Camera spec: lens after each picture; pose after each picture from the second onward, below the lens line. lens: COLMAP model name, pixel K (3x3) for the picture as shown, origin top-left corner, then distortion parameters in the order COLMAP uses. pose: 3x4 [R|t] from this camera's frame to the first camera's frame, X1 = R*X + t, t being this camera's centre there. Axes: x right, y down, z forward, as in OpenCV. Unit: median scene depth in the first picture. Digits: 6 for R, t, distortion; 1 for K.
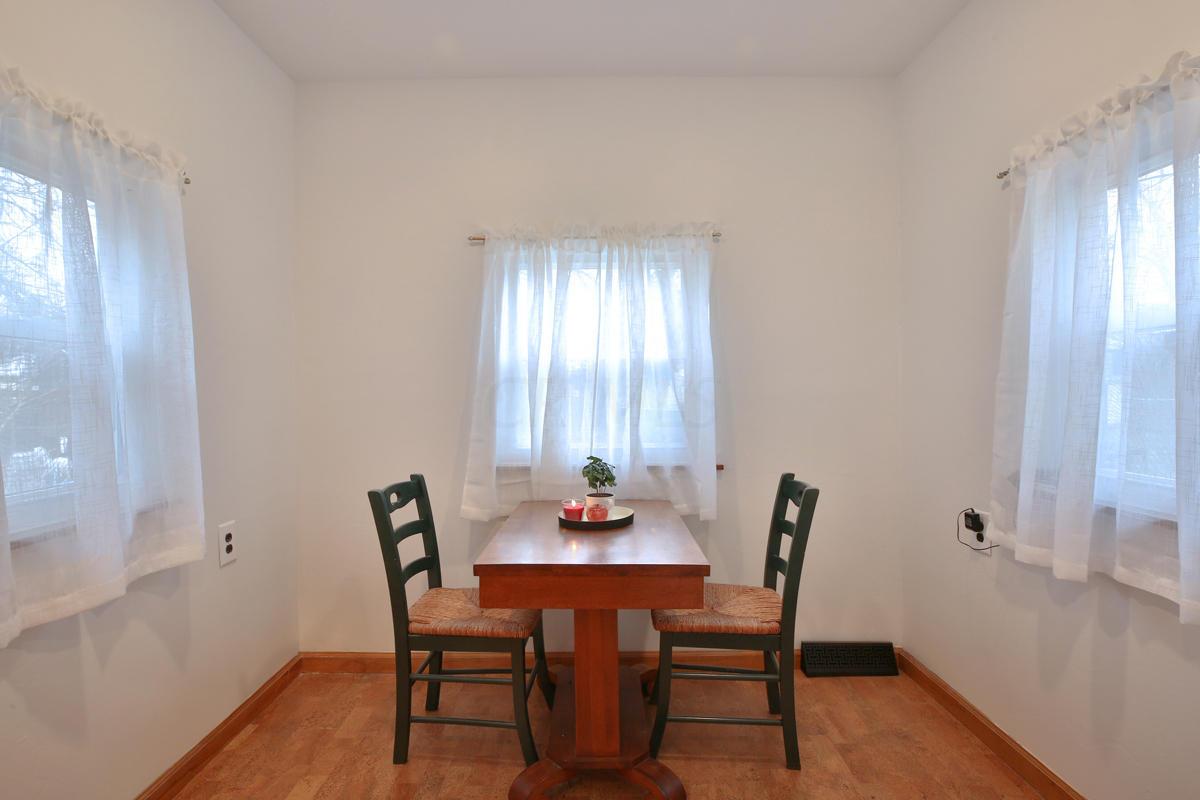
lens RADIAL K [[600.8, 0, 587.3], [0, 600.8, 398.4], [0, 0, 1]] dist [-0.036833, 0.010568]
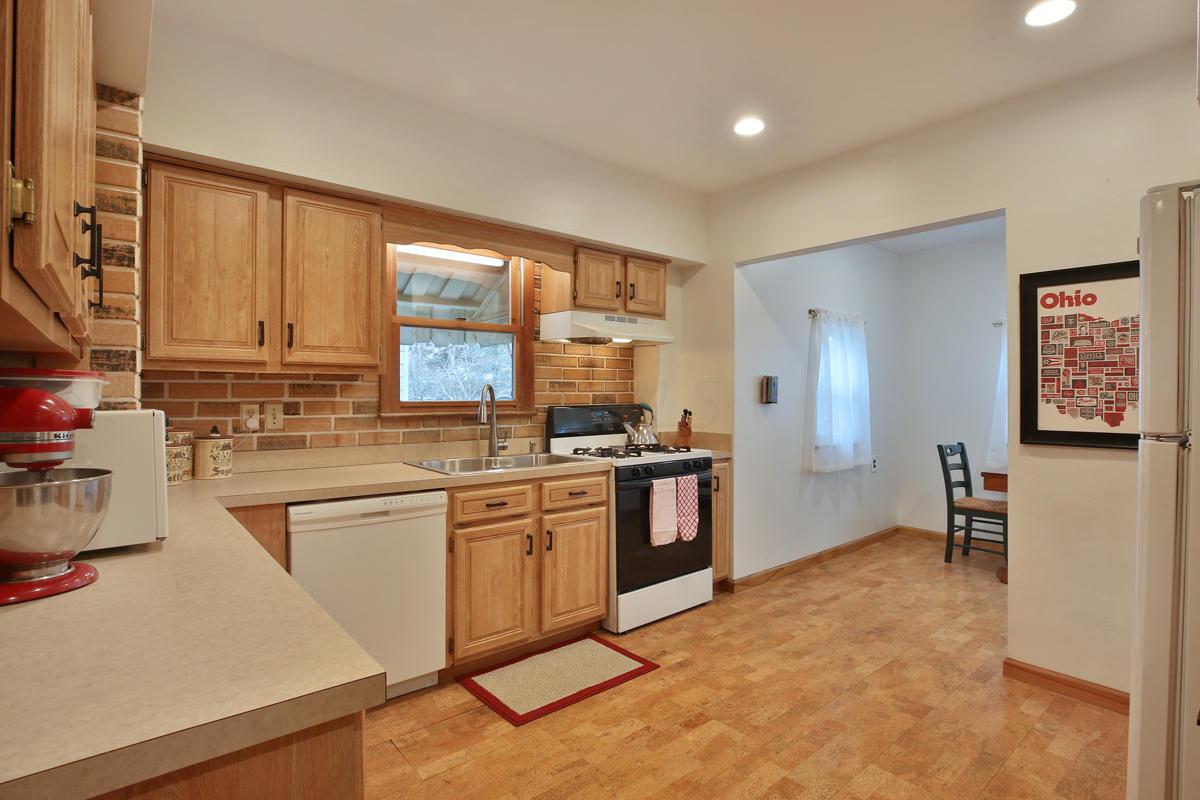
lens RADIAL K [[600.8, 0, 587.3], [0, 600.8, 398.4], [0, 0, 1]] dist [-0.036833, 0.010568]
pose [[0.648358, 0.014983, -0.761188, 0.484256], [-0.013763, 0.999874, 0.007958, -0.030216], [0.761211, 0.005316, 0.648482, -1.463222]]
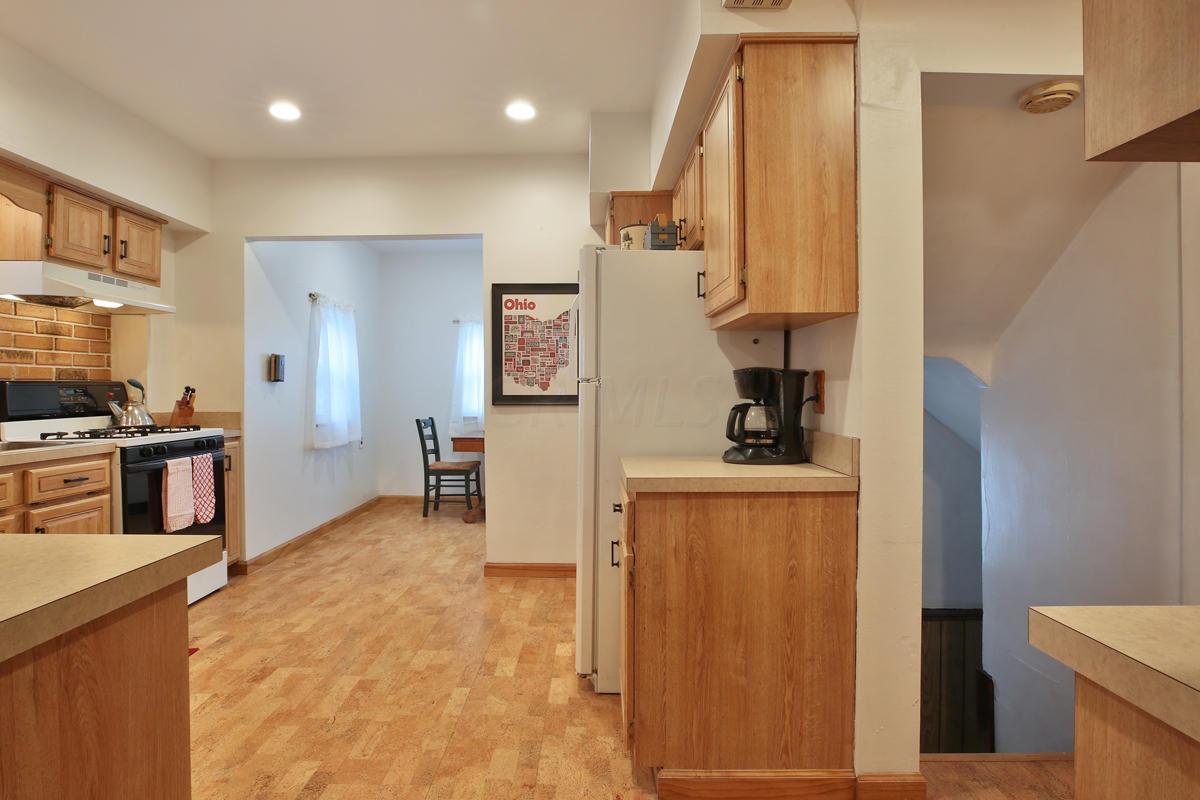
lens RADIAL K [[626.2, 0, 596.8], [0, 626.2, 392.8], [0, 0, 1]] dist [-0.043393, 0.012665]
pose [[0.999883, 0.006791, 0.013672, 0.410629], [-0.006732, 0.999968, -0.004367, 0.031481], [-0.013701, 0.004275, 0.999897, -1.792831]]
